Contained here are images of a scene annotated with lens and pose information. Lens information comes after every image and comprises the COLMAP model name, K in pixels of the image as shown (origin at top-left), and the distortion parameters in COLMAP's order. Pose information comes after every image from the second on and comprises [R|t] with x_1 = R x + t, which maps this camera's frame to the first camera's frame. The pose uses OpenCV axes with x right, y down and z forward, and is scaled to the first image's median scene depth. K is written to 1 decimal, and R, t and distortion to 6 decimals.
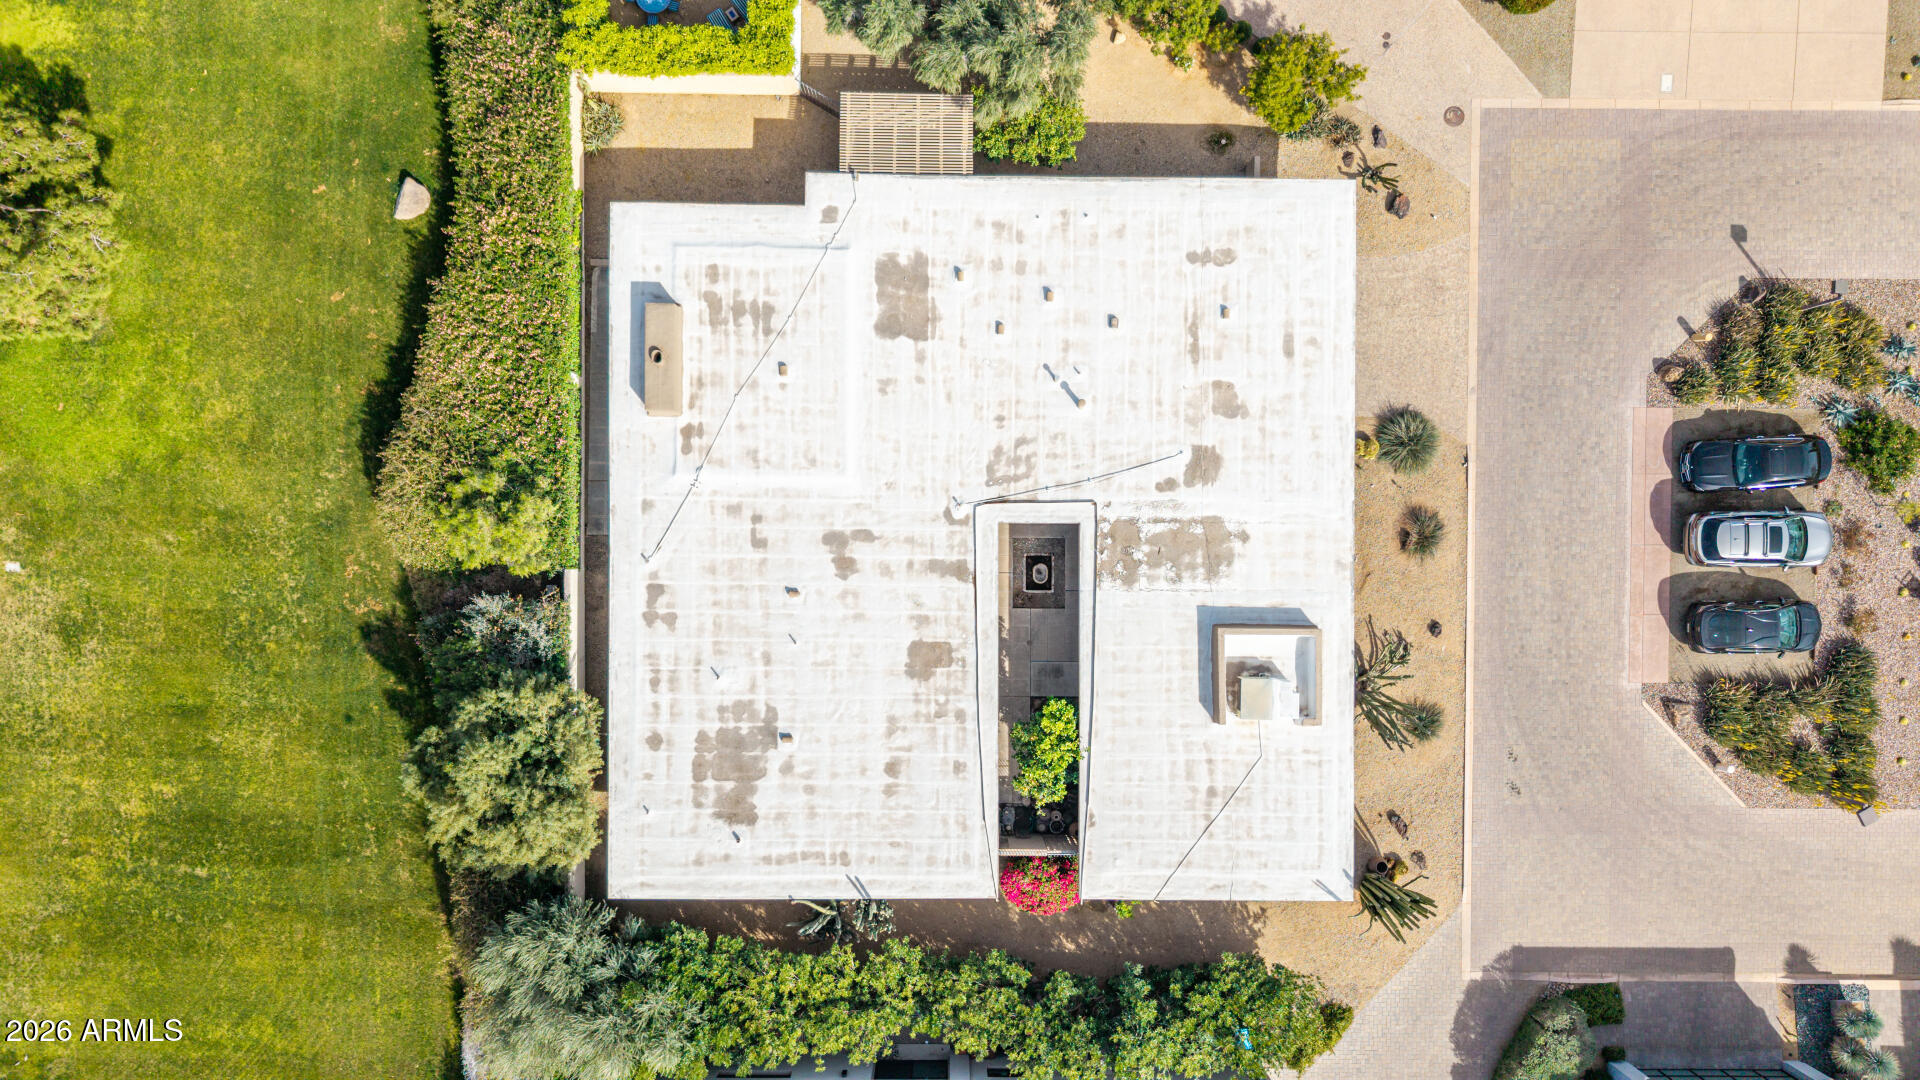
lens RADIAL K [[1291.3, 0, 954.2], [0, 1291.3, 550.6], [0, 0, 1]] dist [0.026550, -0.002945]
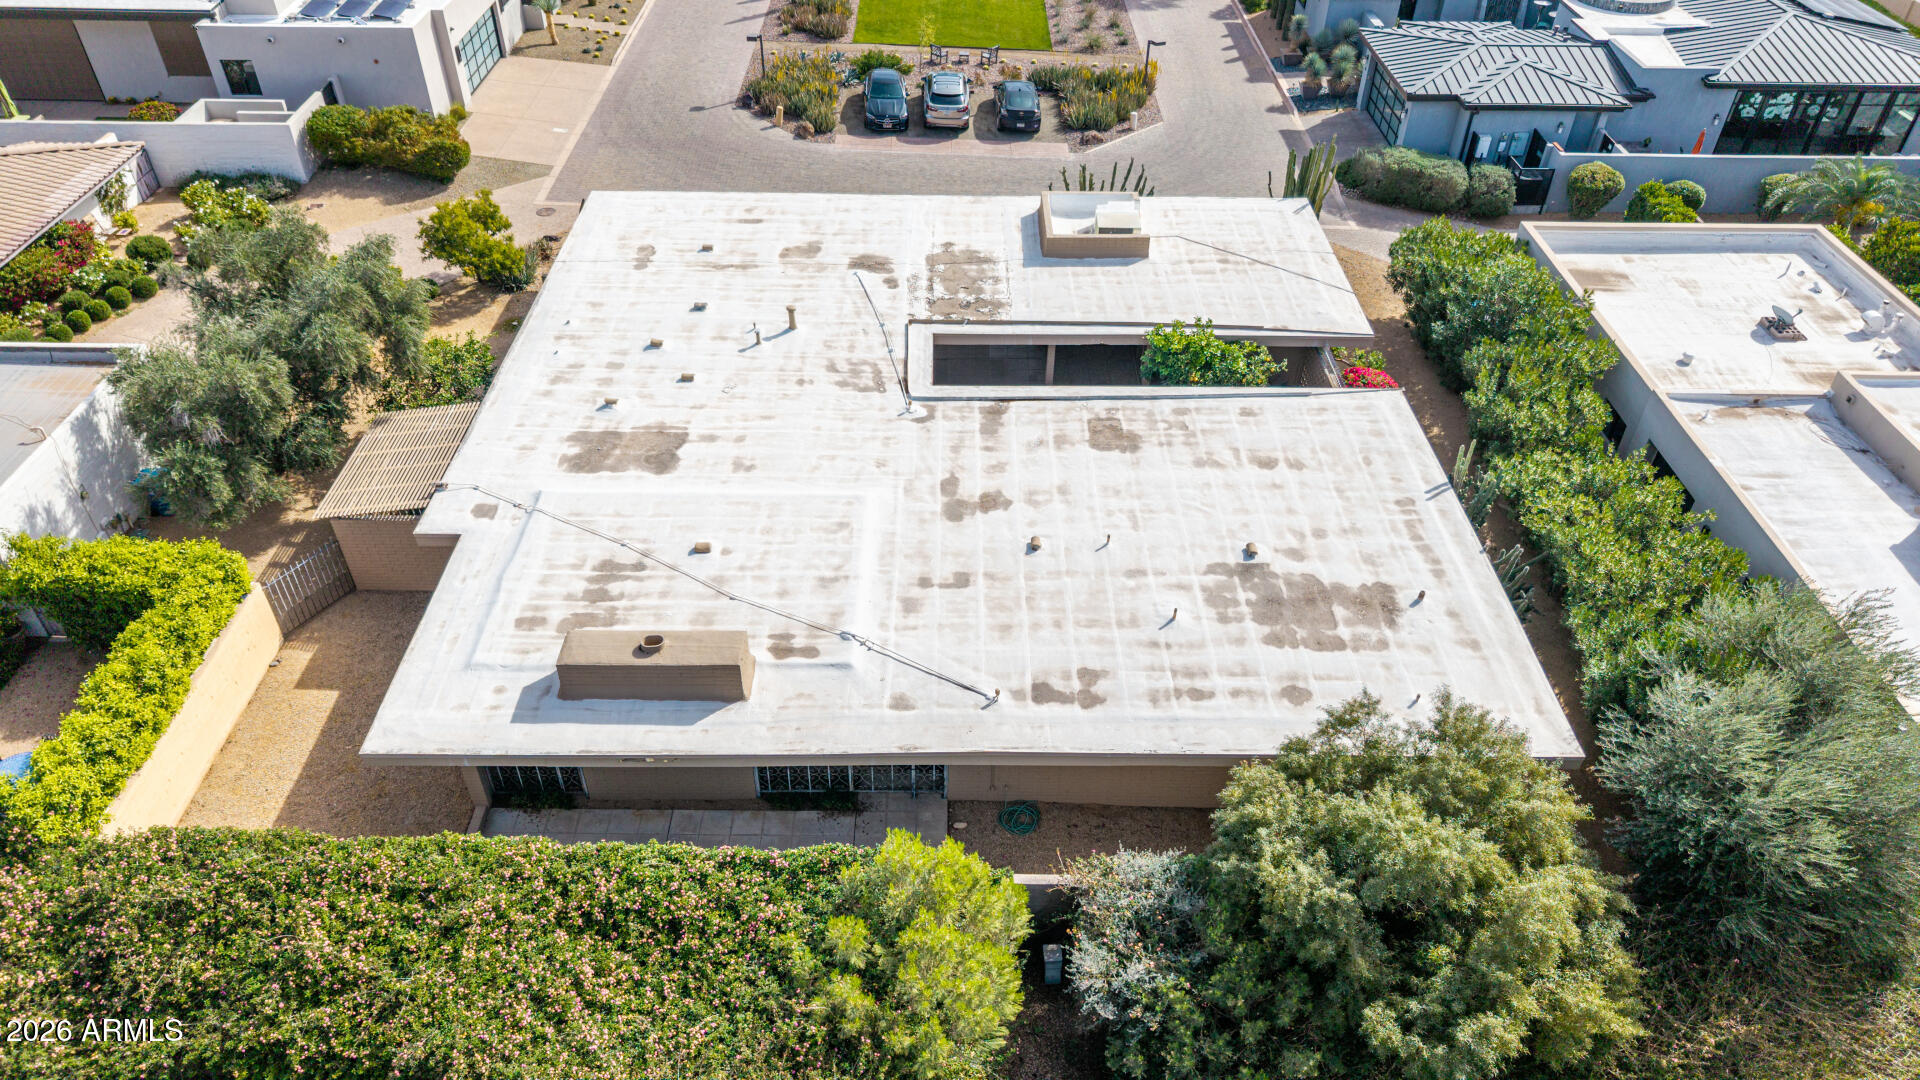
lens RADIAL K [[1291.3, 0, 954.2], [0, 1291.3, 550.6], [0, 0, 1]] dist [0.026550, -0.002945]
pose [[-0.007454, -0.647899, 0.761689, -0.635812], [0.999713, 0.012514, 0.020427, -0.023064], [-0.022767, 0.761623, 0.647620, 0.560506]]
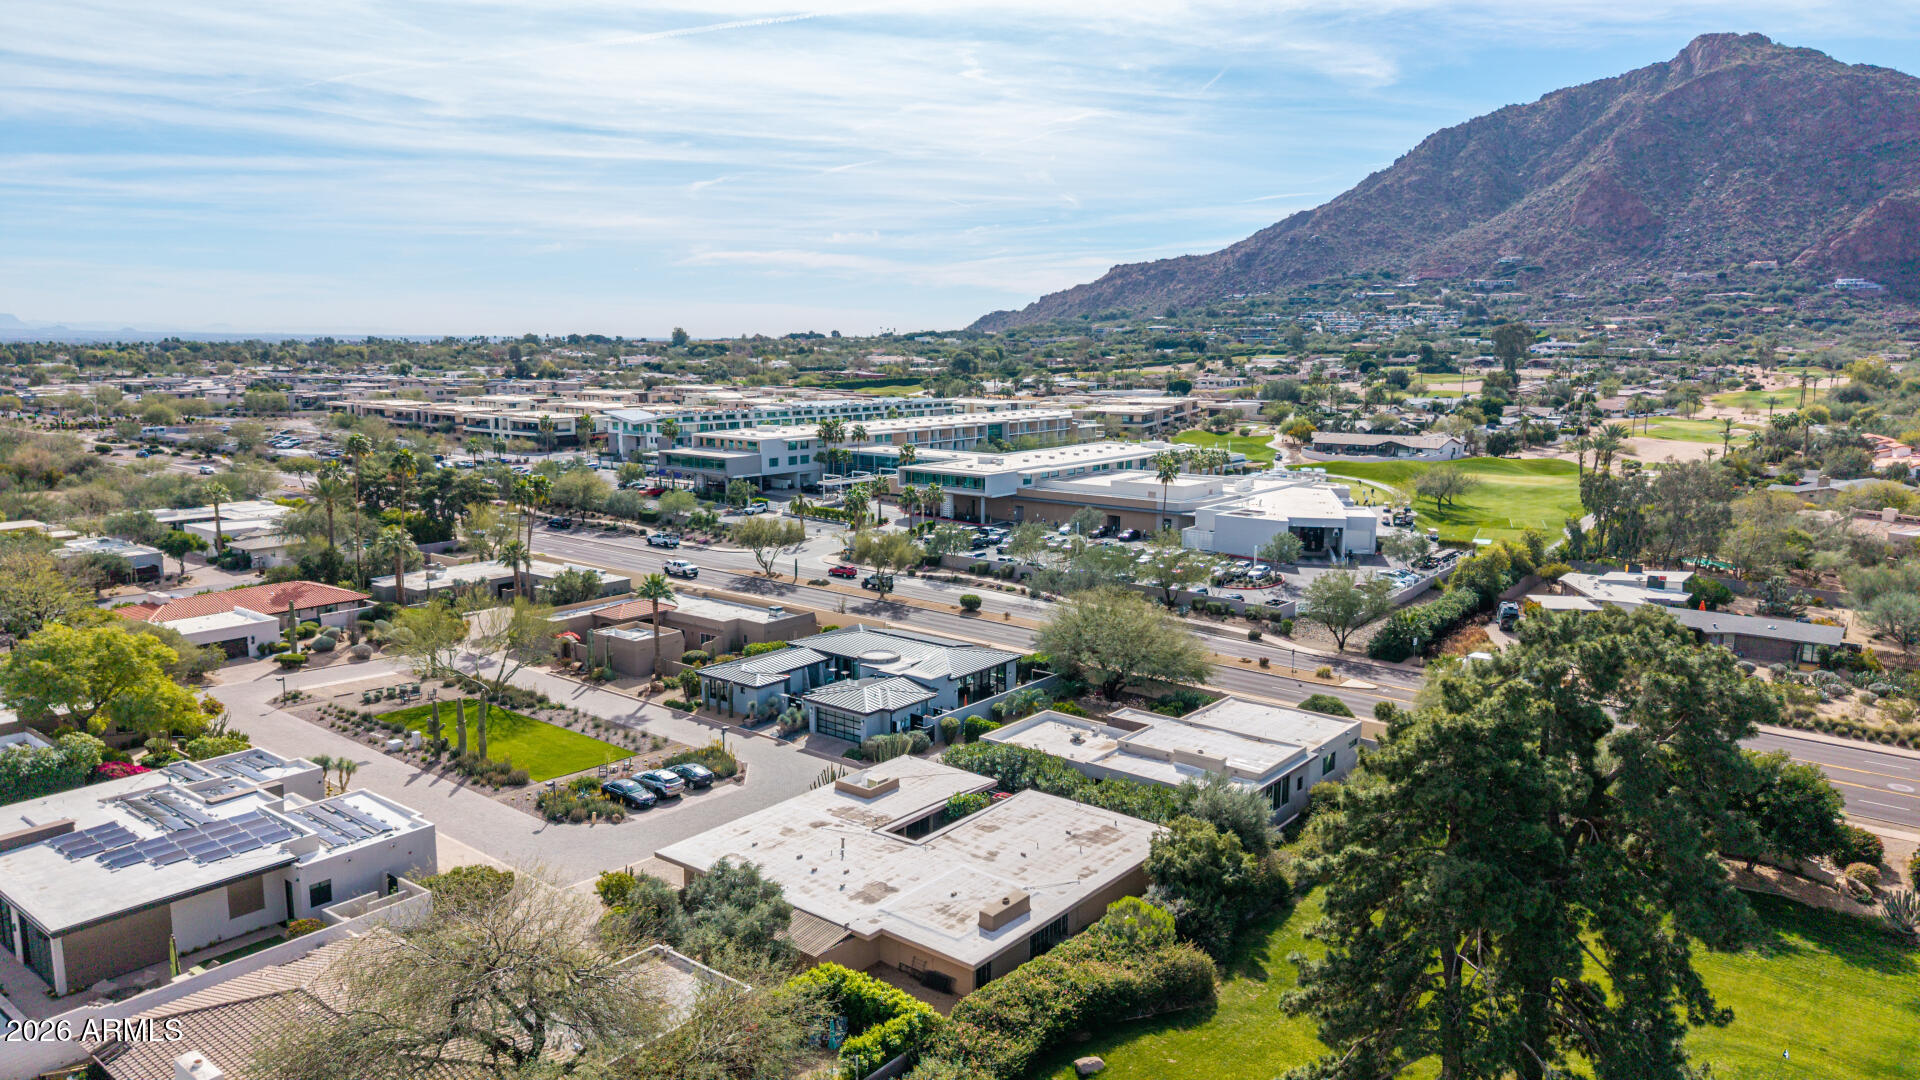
lens RADIAL K [[1291.3, 0, 954.2], [0, 1291.3, 550.6], [0, 0, 1]] dist [0.026550, -0.002945]
pose [[-0.781545, -0.120477, 0.612105, -1.140327], [0.623613, -0.123897, 0.771853, -1.422984], [-0.017153, 0.984954, 0.171962, 0.236286]]
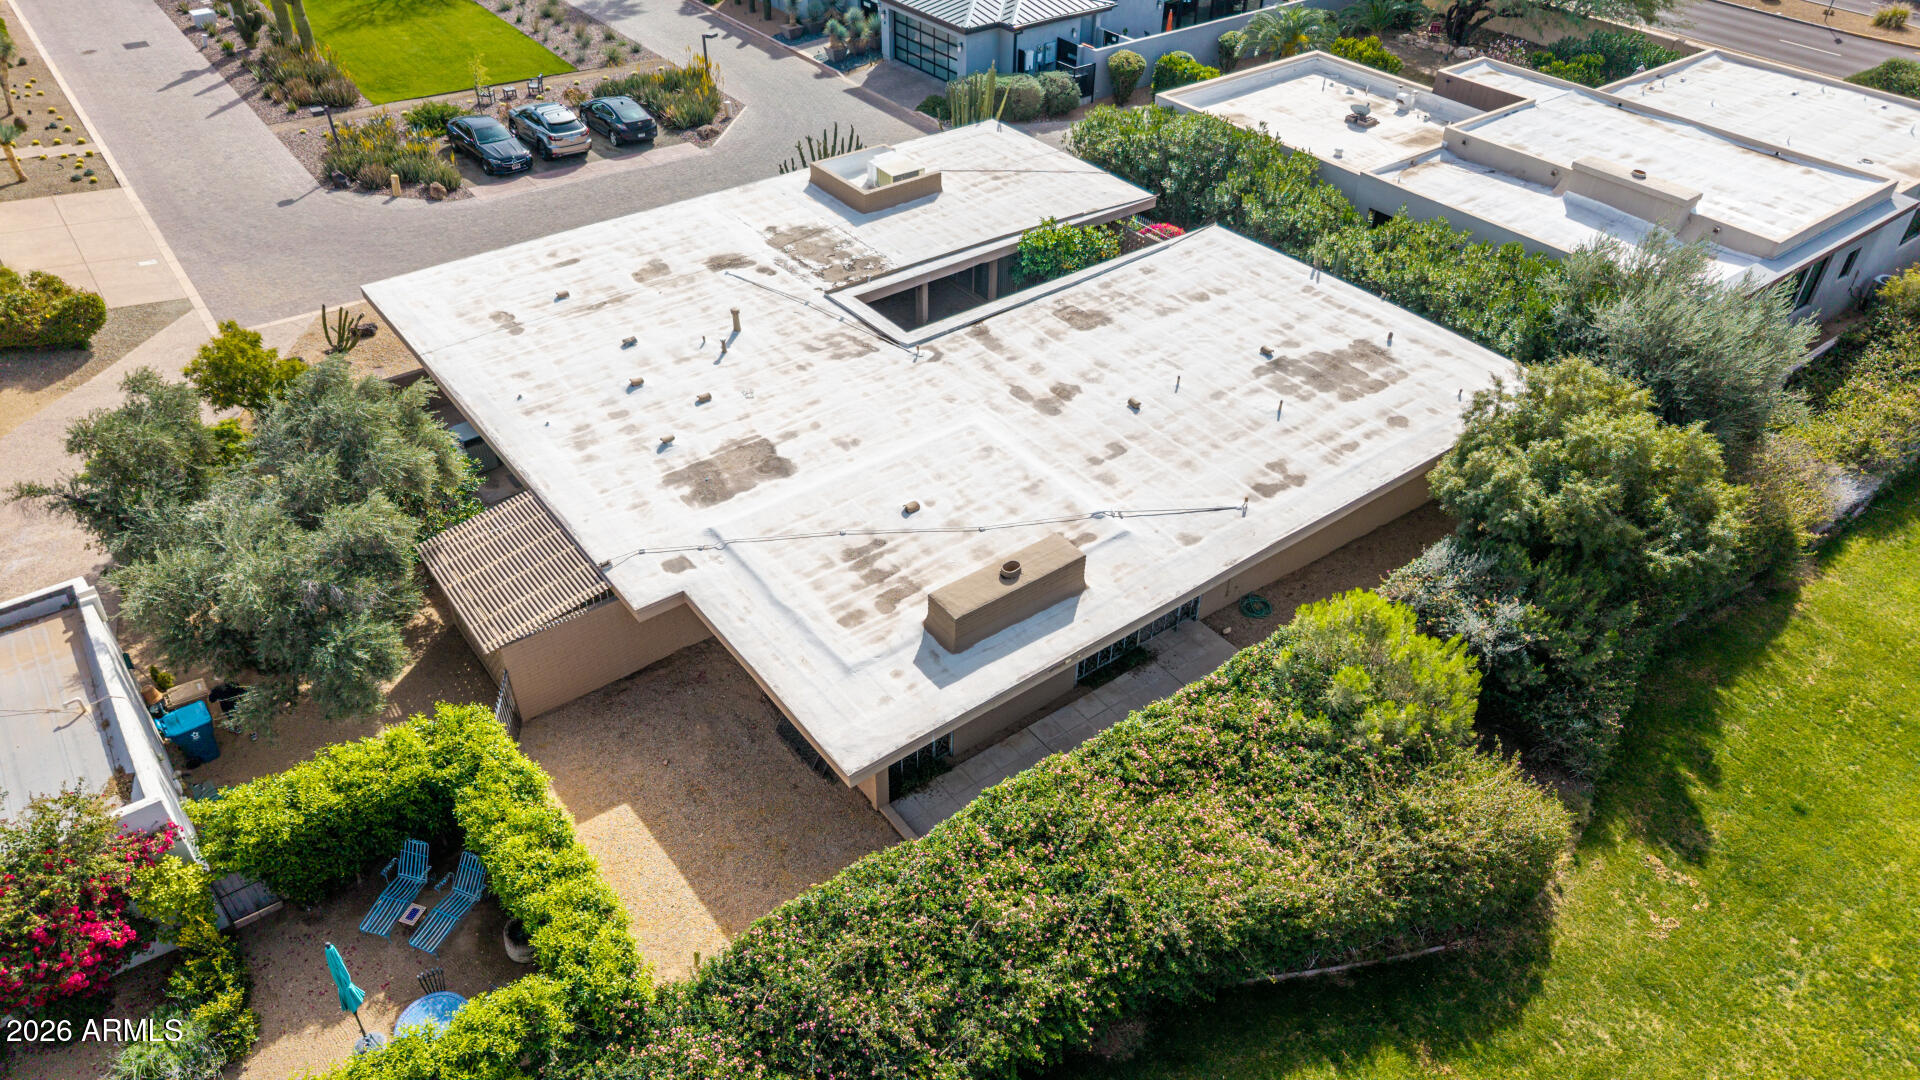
lens RADIAL K [[1291.3, 0, 954.2], [0, 1291.3, 550.6], [0, 0, 1]] dist [0.026550, -0.002945]
pose [[-0.606705, -0.506793, 0.612429, -0.577610], [0.794551, -0.362916, 0.486807, -0.463249], [-0.024450, 0.781954, 0.622856, 0.579230]]
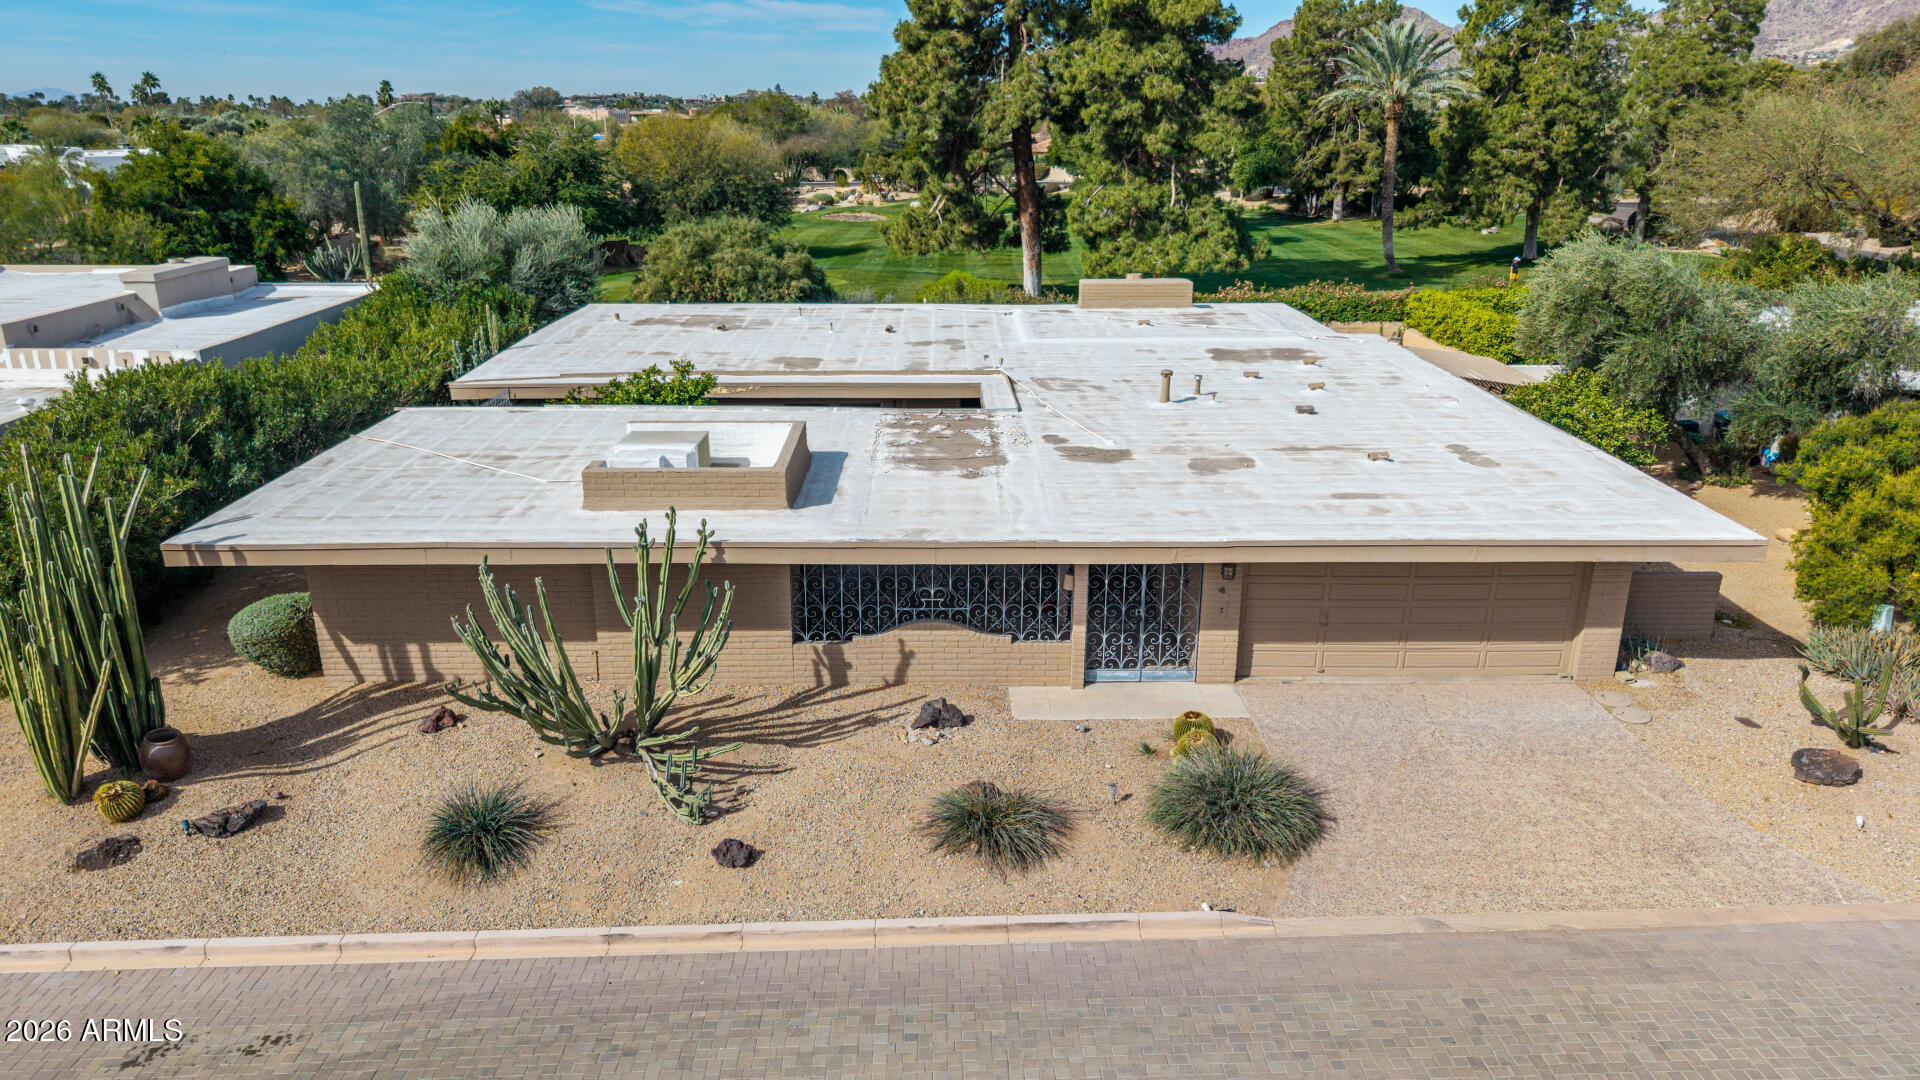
lens RADIAL K [[1291.3, 0, 954.2], [0, 1291.3, 550.6], [0, 0, 1]] dist [0.026550, -0.002945]
pose [[0.021453, 0.307768, -0.951220, 0.737500], [-0.999761, 0.002626, -0.021698, 0.007996], [-0.004181, 0.951458, 0.307751, 0.867578]]
